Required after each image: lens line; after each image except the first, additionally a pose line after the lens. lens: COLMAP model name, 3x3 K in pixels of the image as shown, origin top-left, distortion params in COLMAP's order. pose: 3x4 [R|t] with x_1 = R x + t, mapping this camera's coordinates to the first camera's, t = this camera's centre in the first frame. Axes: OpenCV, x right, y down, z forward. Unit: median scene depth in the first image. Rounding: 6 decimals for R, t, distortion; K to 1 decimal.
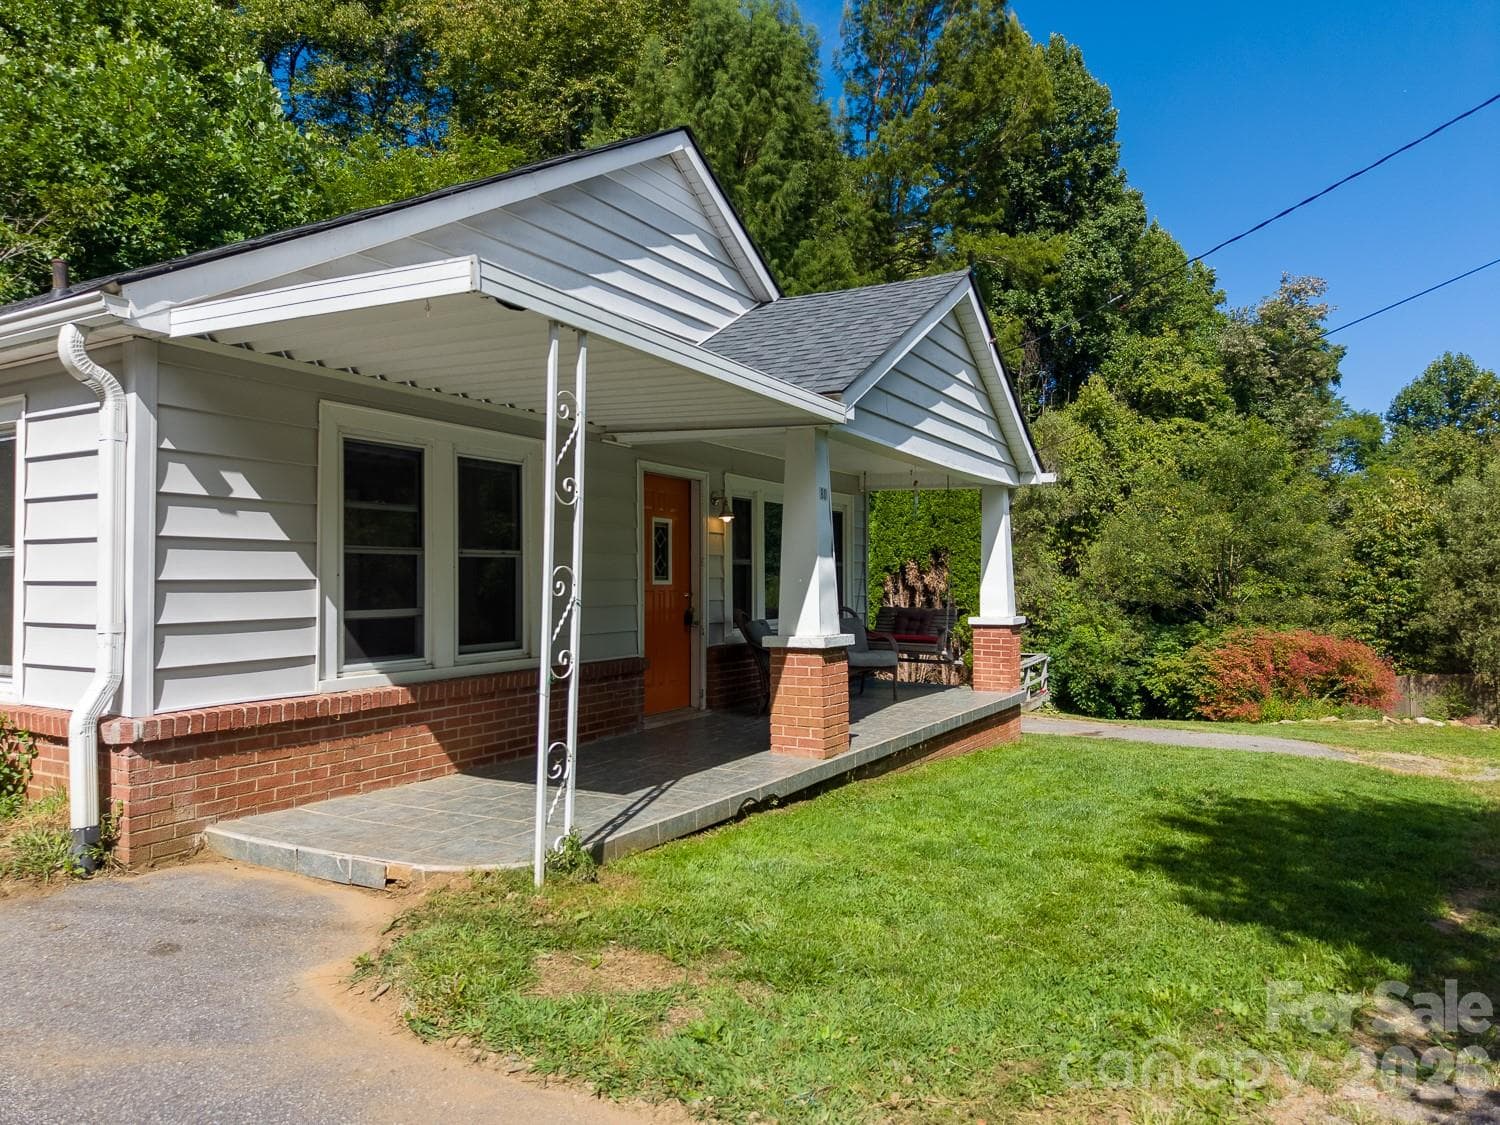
lens RADIAL K [[1009.1, 0, 751.4], [0, 1009.1, 562.9], [0, 0, 1]] dist [0.011550, -0.005792]
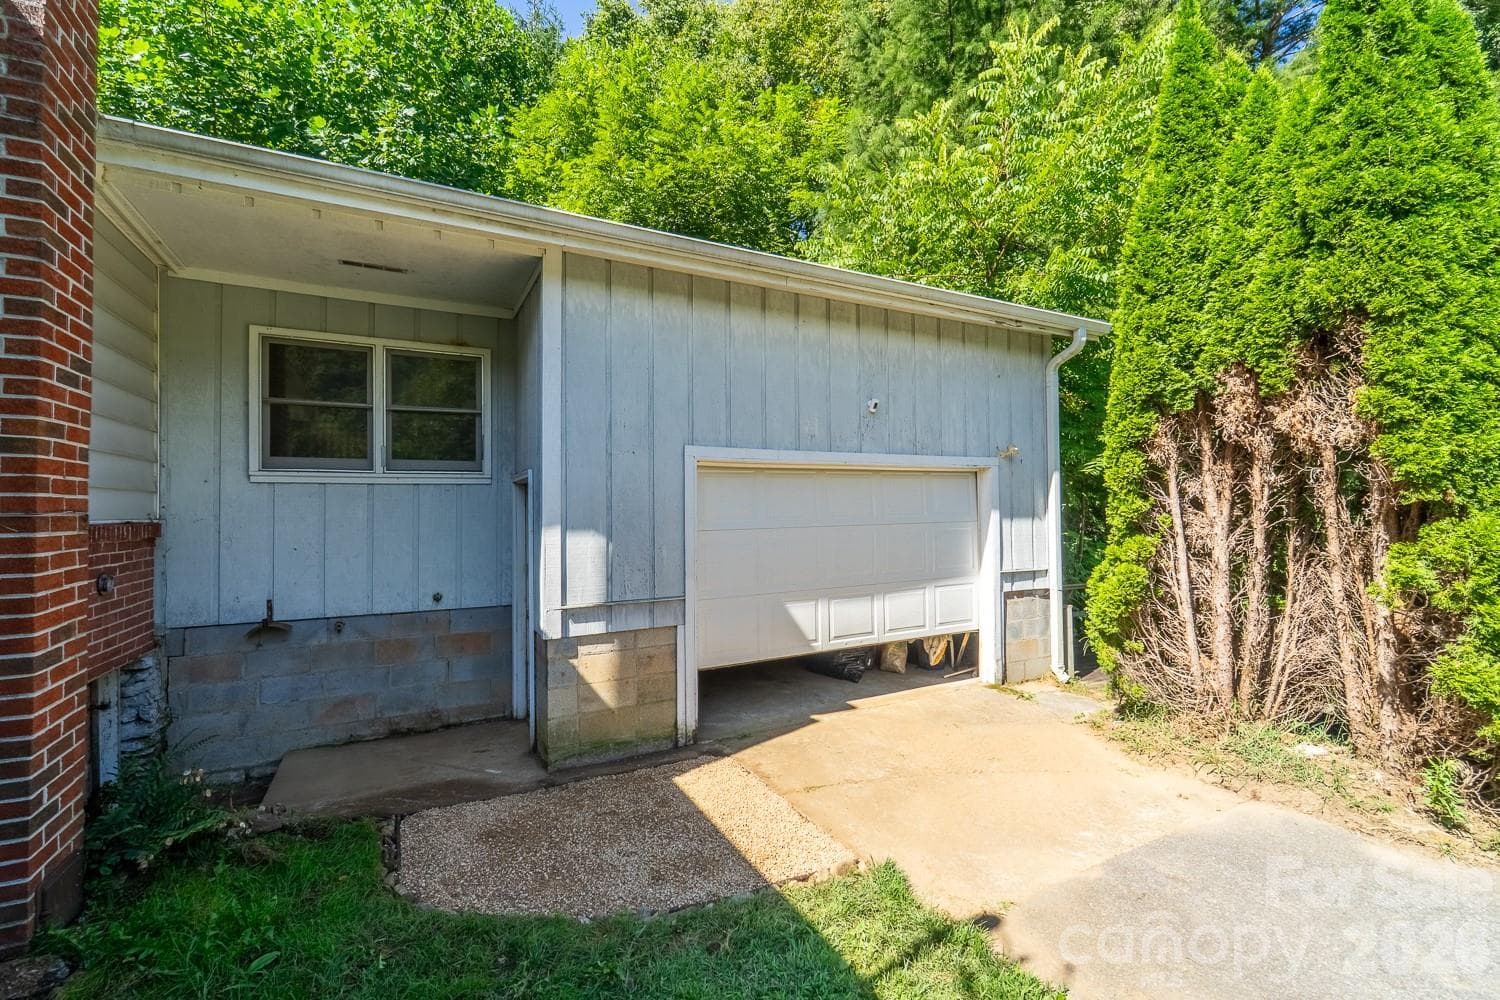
lens RADIAL K [[650.7, 0, 751.7], [0, 650.7, 504.9], [0, 0, 1]] dist [-0.001256, -0.000278]
pose [[0.841738, -0.010371, -0.539787, 0.044782], [0.012964, 0.999915, 0.001004, 0.013841], [0.539731, -0.007843, 0.841801, 0.228358]]
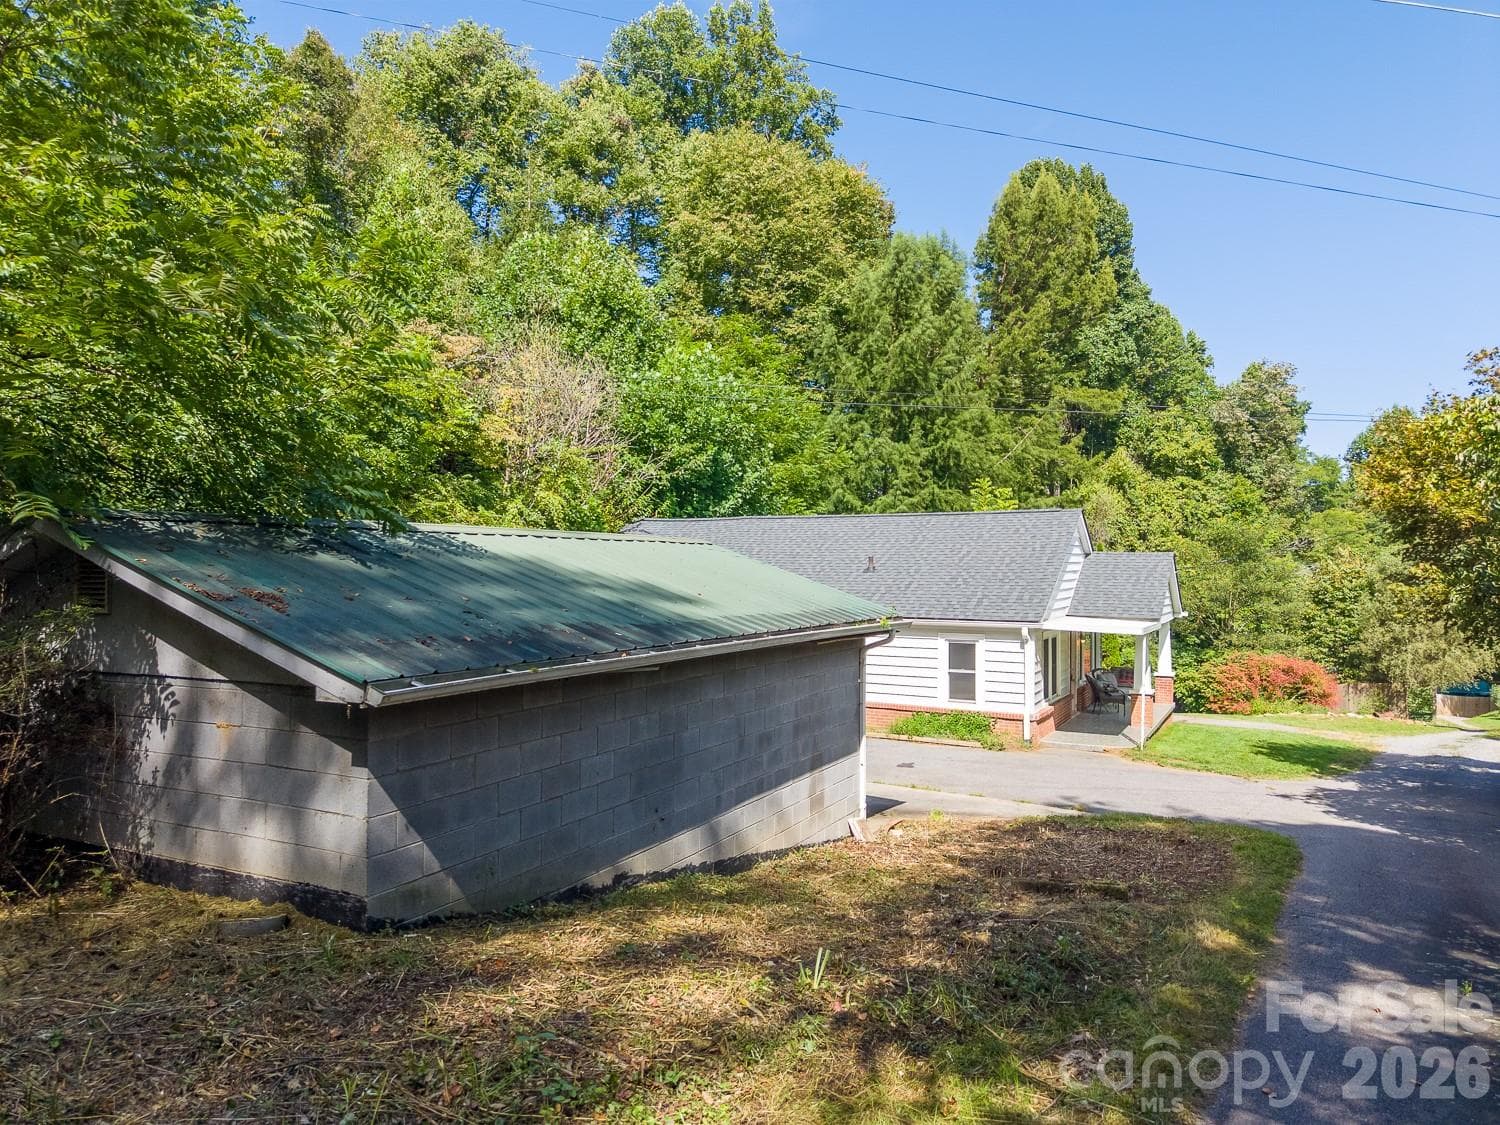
lens RADIAL K [[1009.1, 0, 747.3], [0, 1009.1, 563.0], [0, 0, 1]] dist [0.011550, -0.005792]
pose [[0.999651, 0.010087, 0.024409, -0.256368], [-0.010376, 0.999877, 0.011760, -0.070876], [-0.024287, -0.012009, 0.999633, -0.438014]]
